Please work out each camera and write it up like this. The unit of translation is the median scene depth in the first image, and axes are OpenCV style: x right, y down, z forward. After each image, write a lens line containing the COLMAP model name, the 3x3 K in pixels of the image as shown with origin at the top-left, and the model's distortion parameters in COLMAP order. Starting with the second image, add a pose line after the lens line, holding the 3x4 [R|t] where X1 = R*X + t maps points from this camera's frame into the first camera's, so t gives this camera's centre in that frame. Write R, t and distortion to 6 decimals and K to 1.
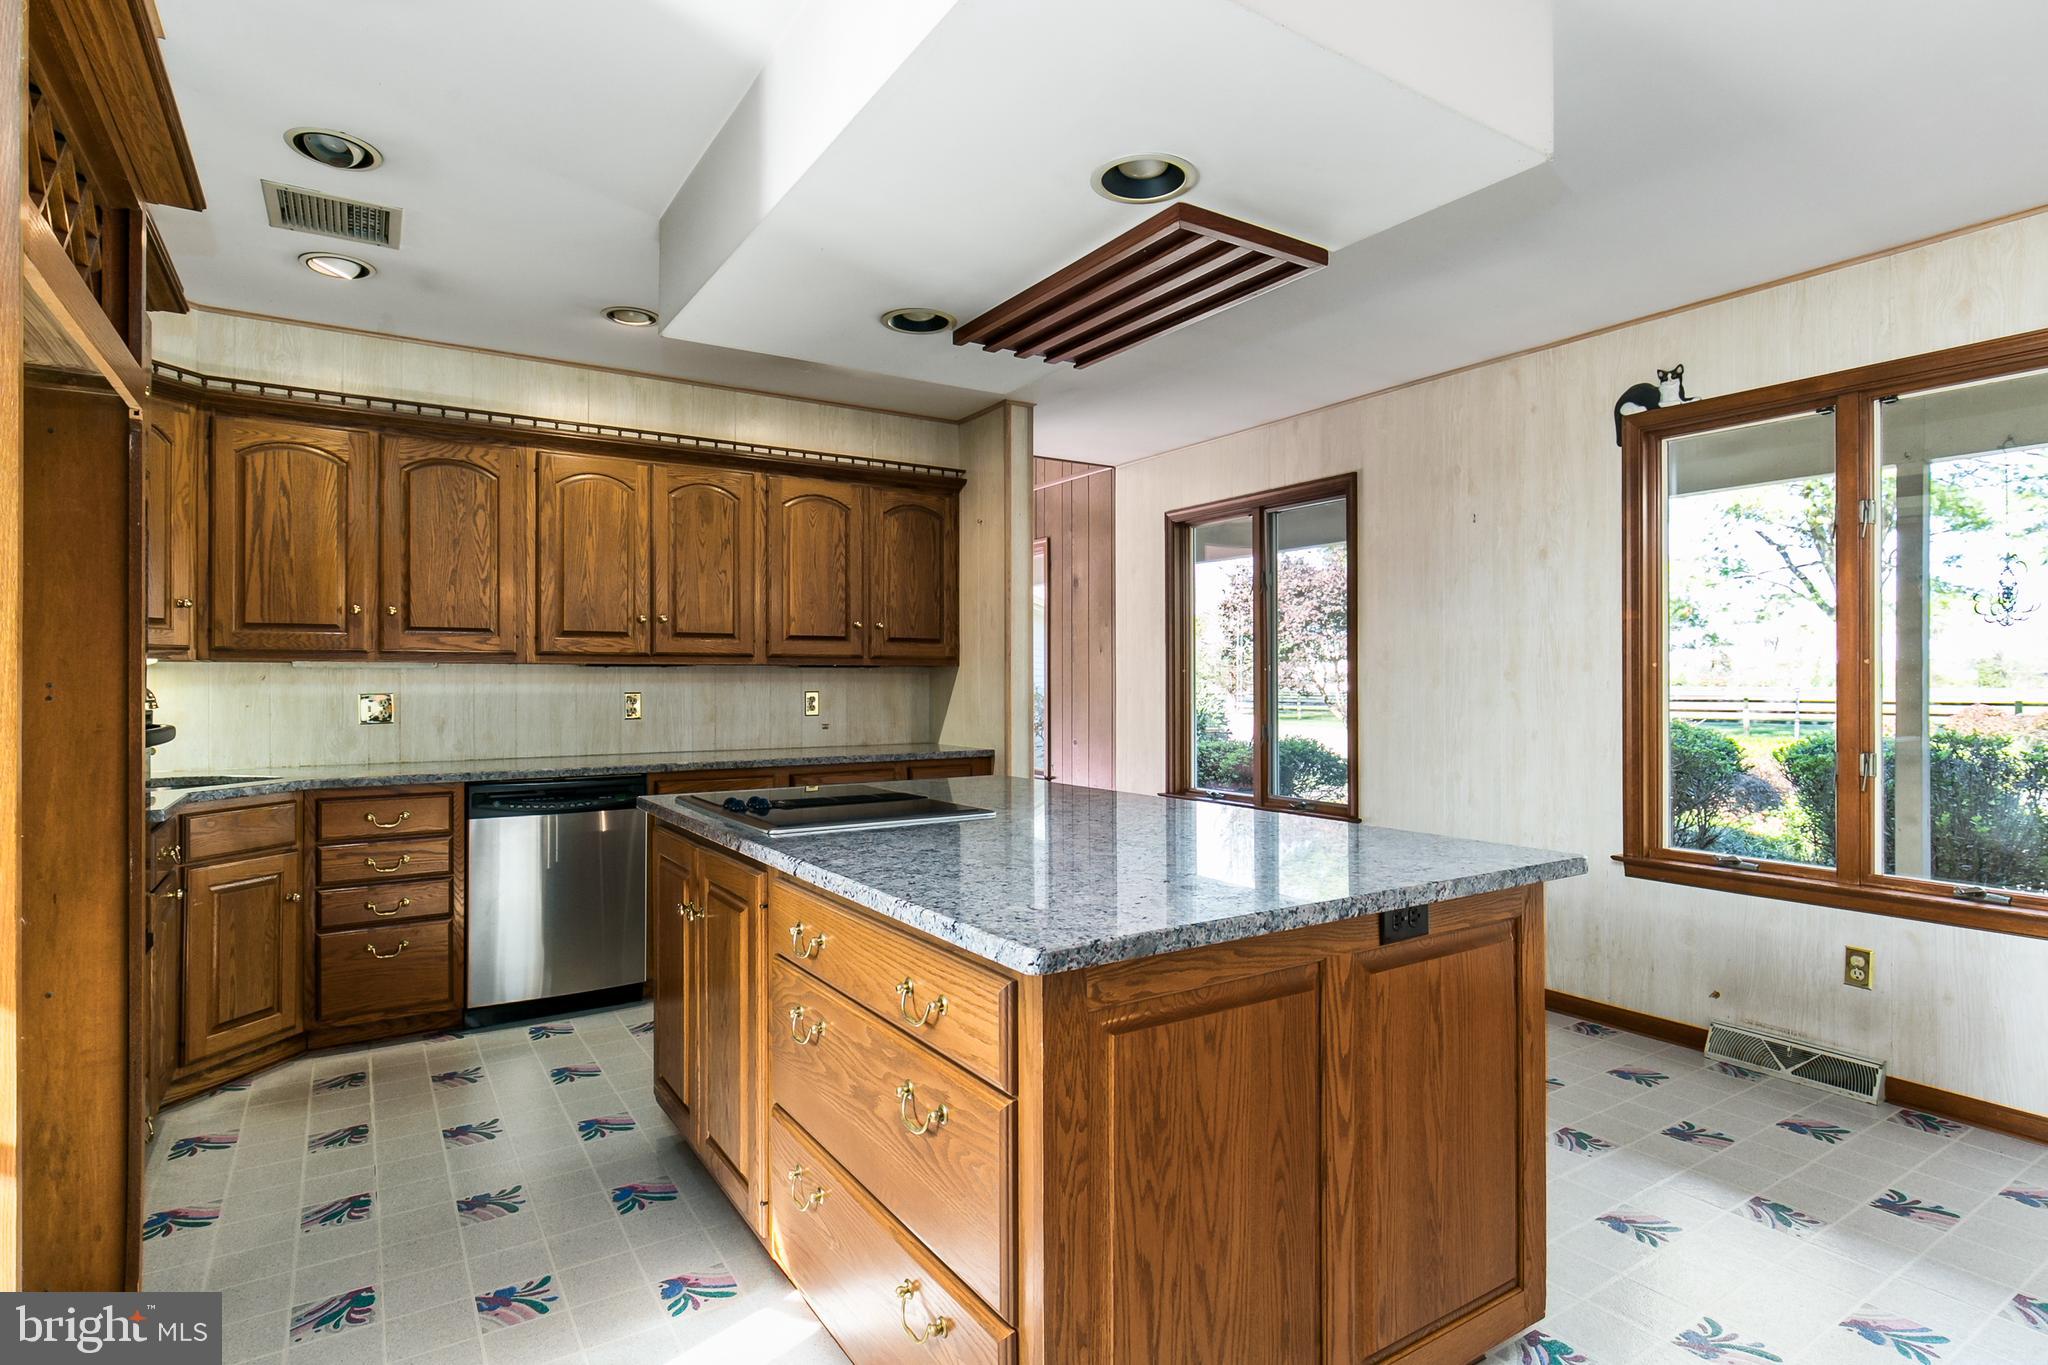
lens RADIAL K [[1092.7, 0, 1079.3], [0, 1092.7, 659.3], [0, 0, 1]] dist [0.023164, -0.000671]
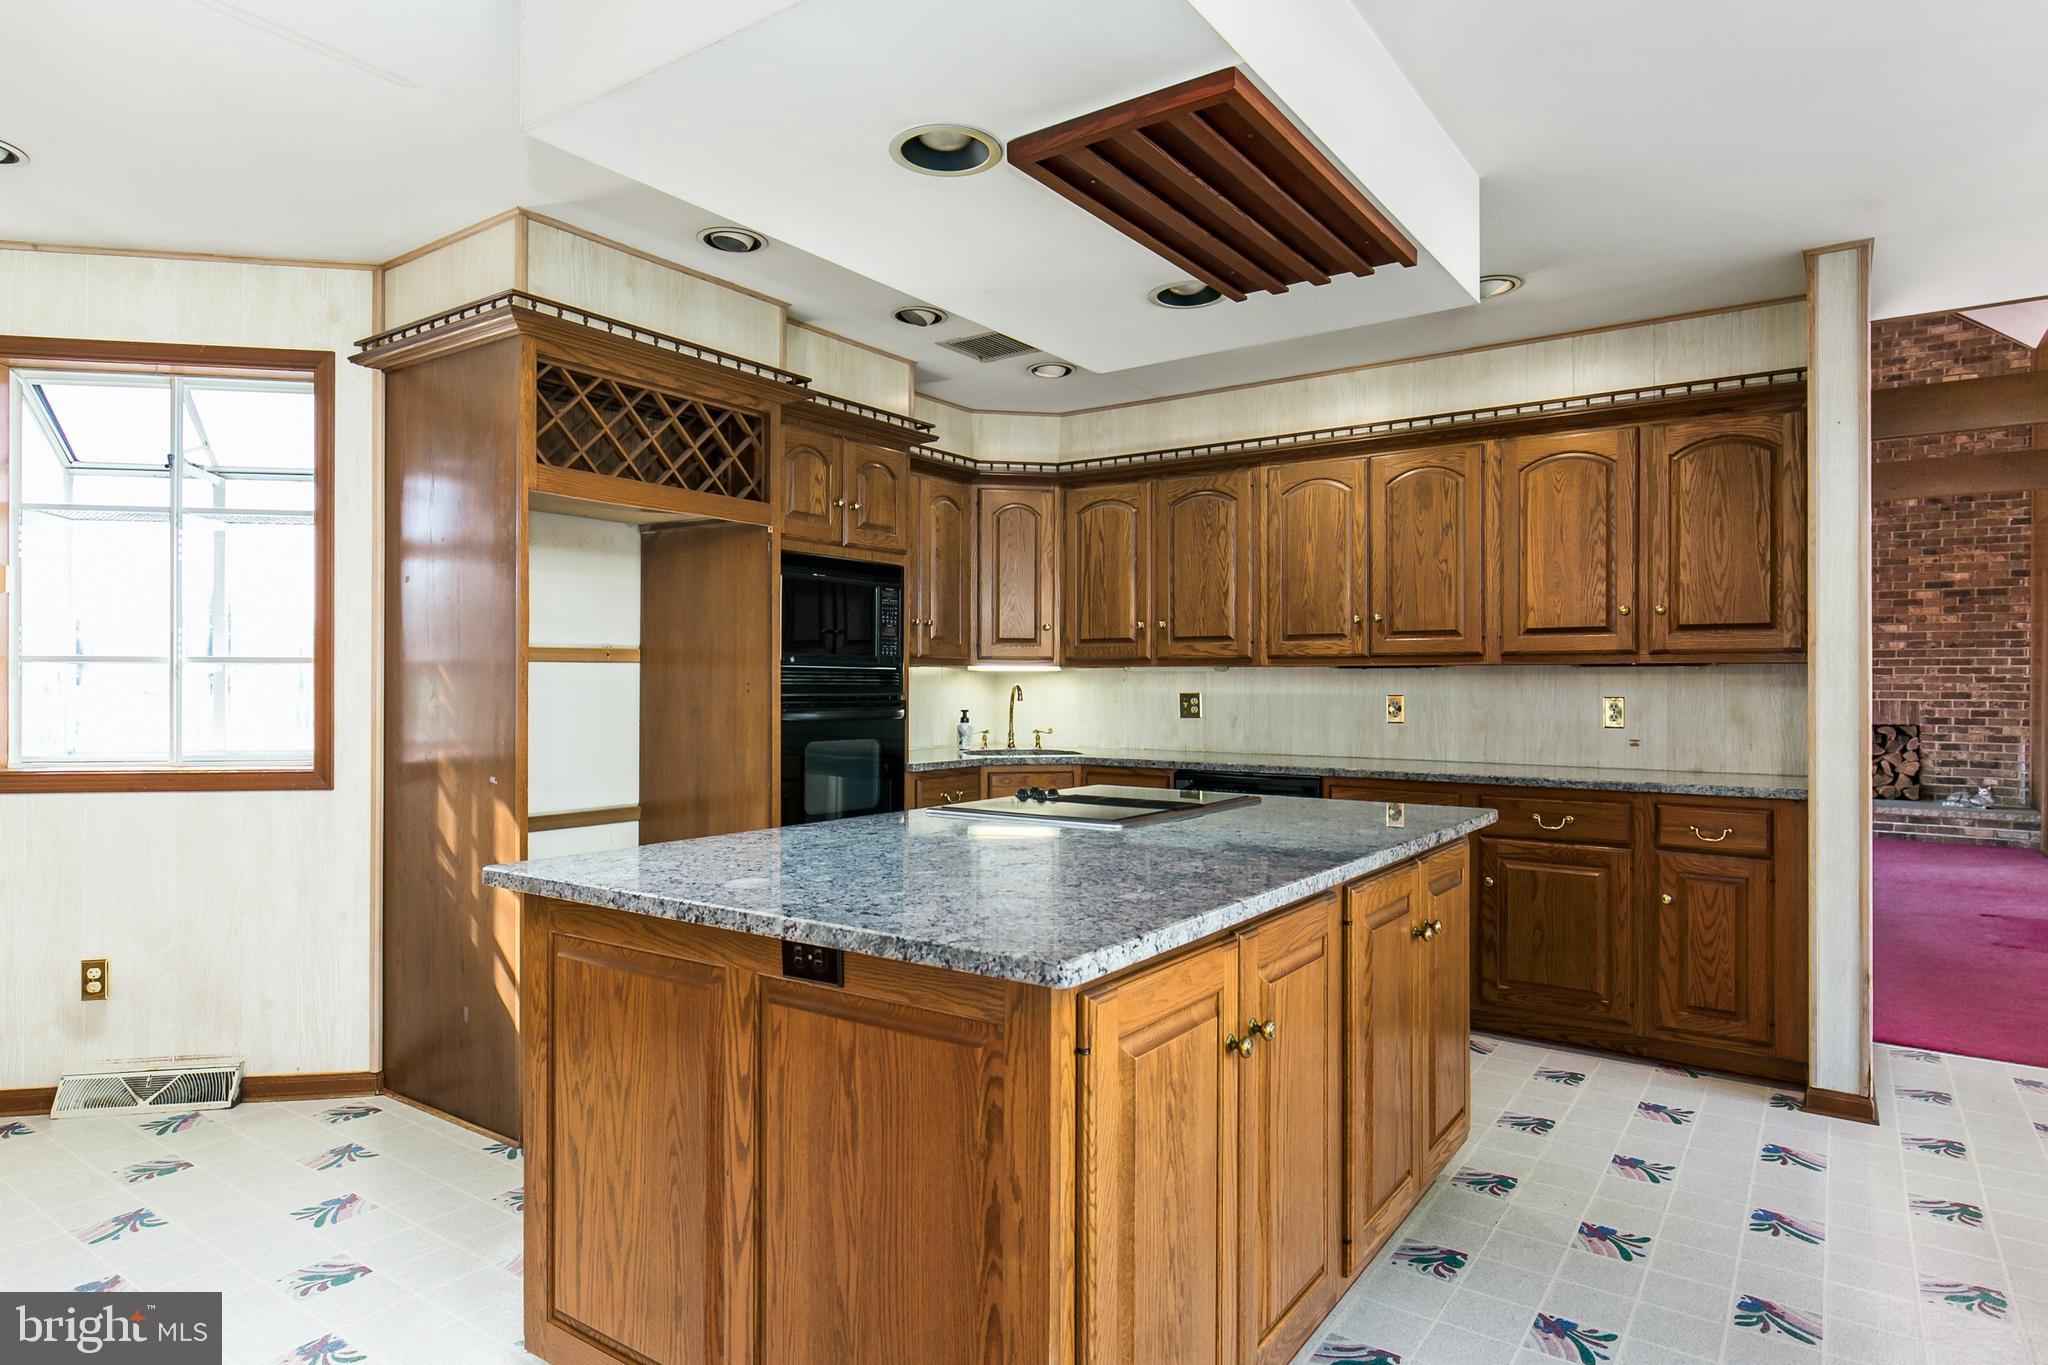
lens RADIAL K [[1173.5, 0, 943.2], [0, 1173.5, 682.4], [0, 0, 1]] dist [-0.006373, -0.000213]
pose [[0.317011, 0.000615, -0.948422, 0.470996], [0.015296, 0.999866, 0.005761, 0.007633], [0.948299, -0.016334, 0.316959, 0.320513]]
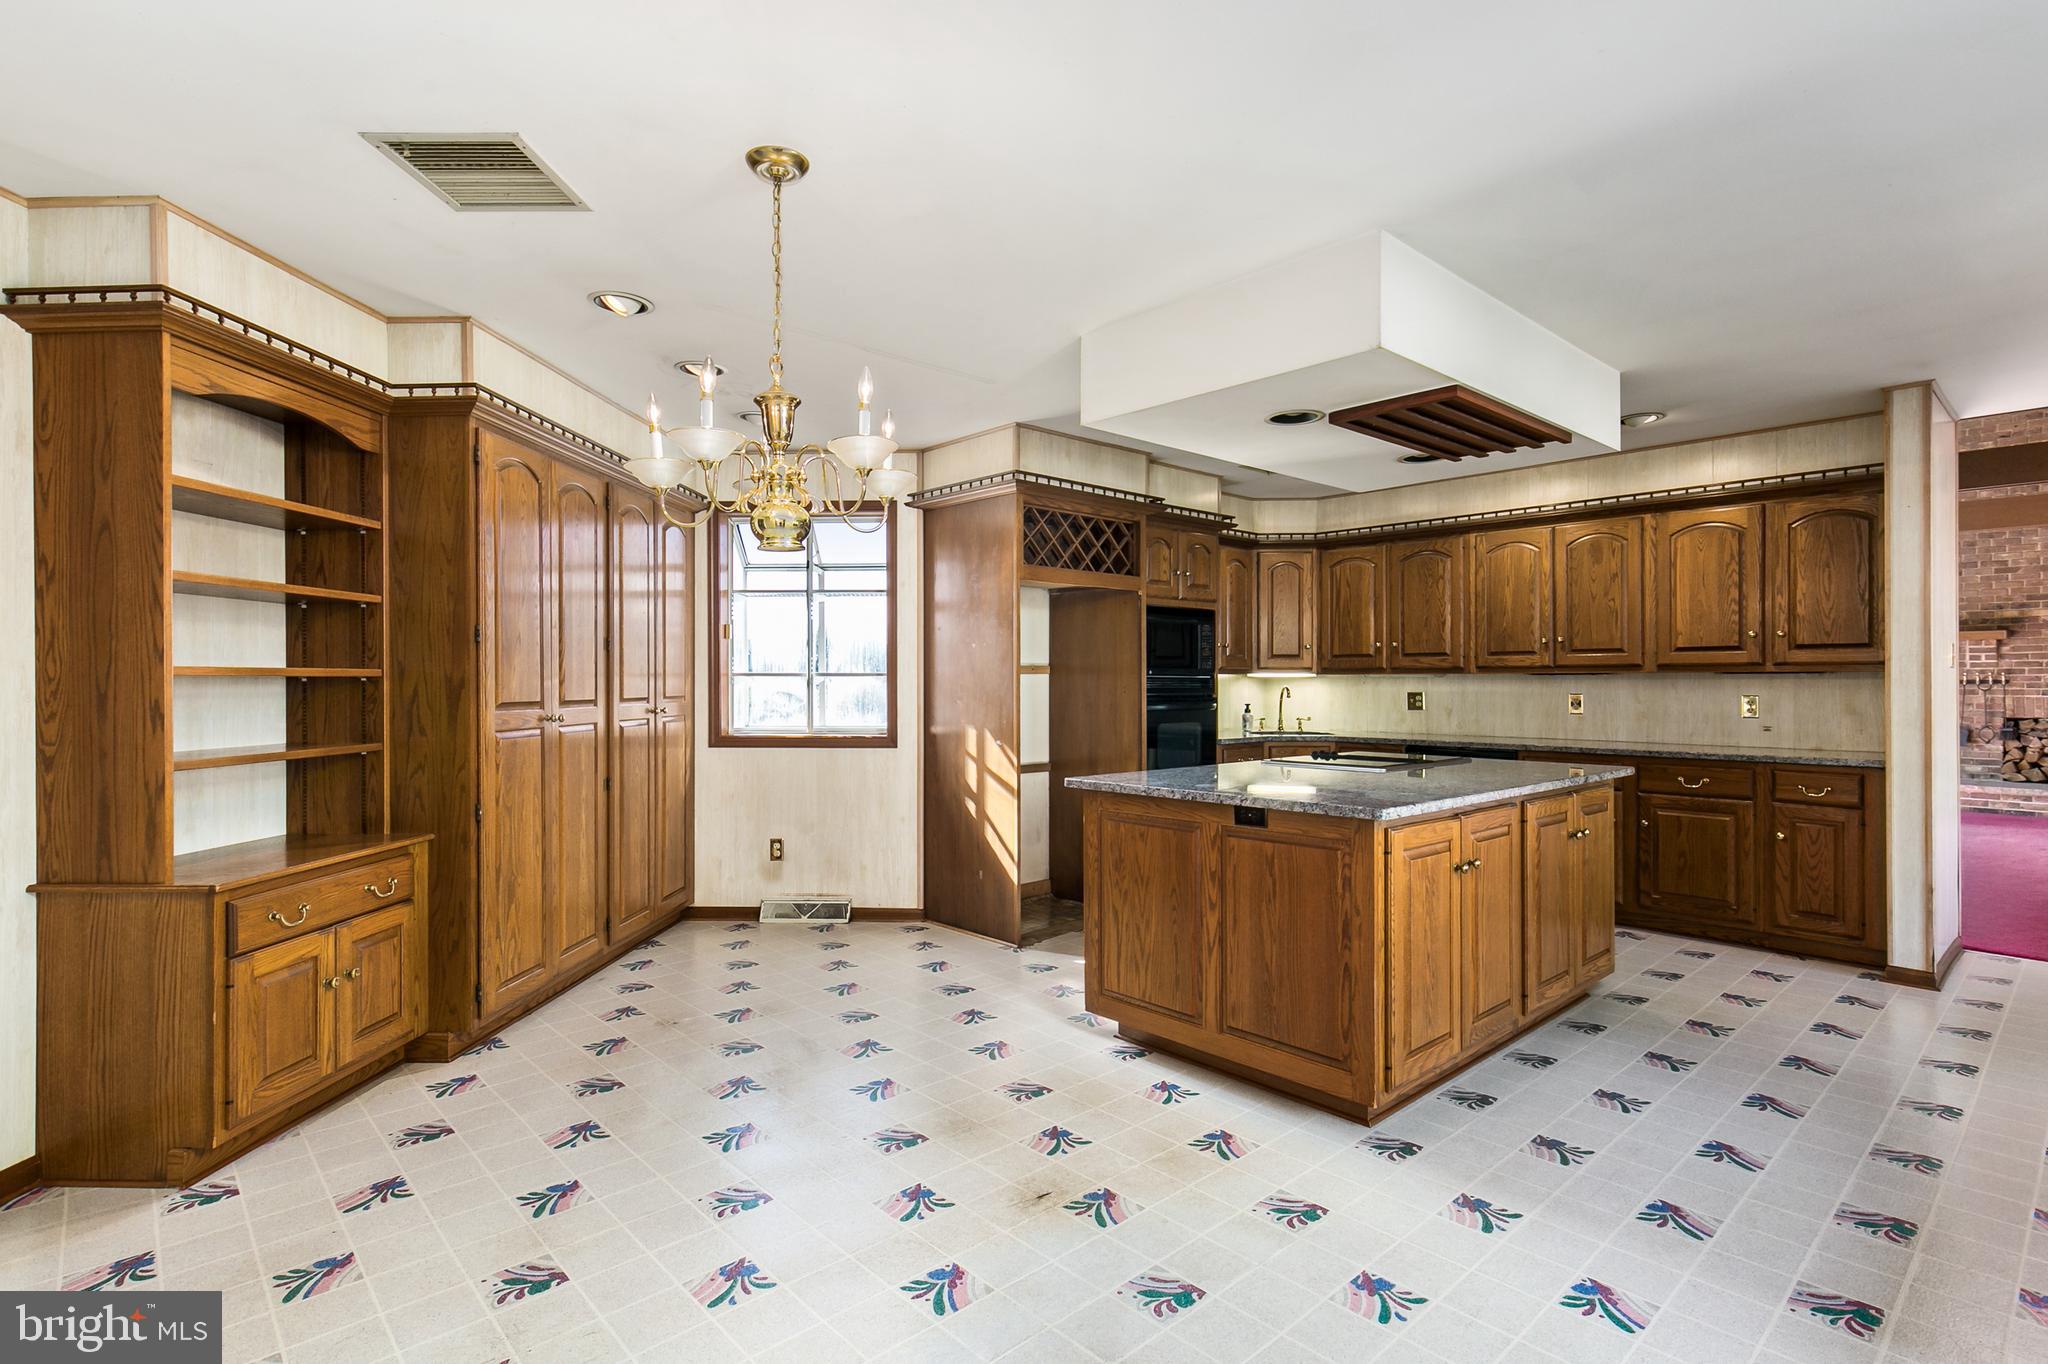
lens RADIAL K [[988.6, 0, 937.2], [0, 988.6, 680.9], [0, 0, 1]] dist [-0.000618, -0.000721]
pose [[0.093498, 0.000132, -0.995619, 0.772554], [0.019448, 0.999809, 0.001959, -0.003514], [0.995430, -0.019546, 0.093478, 0.117385]]
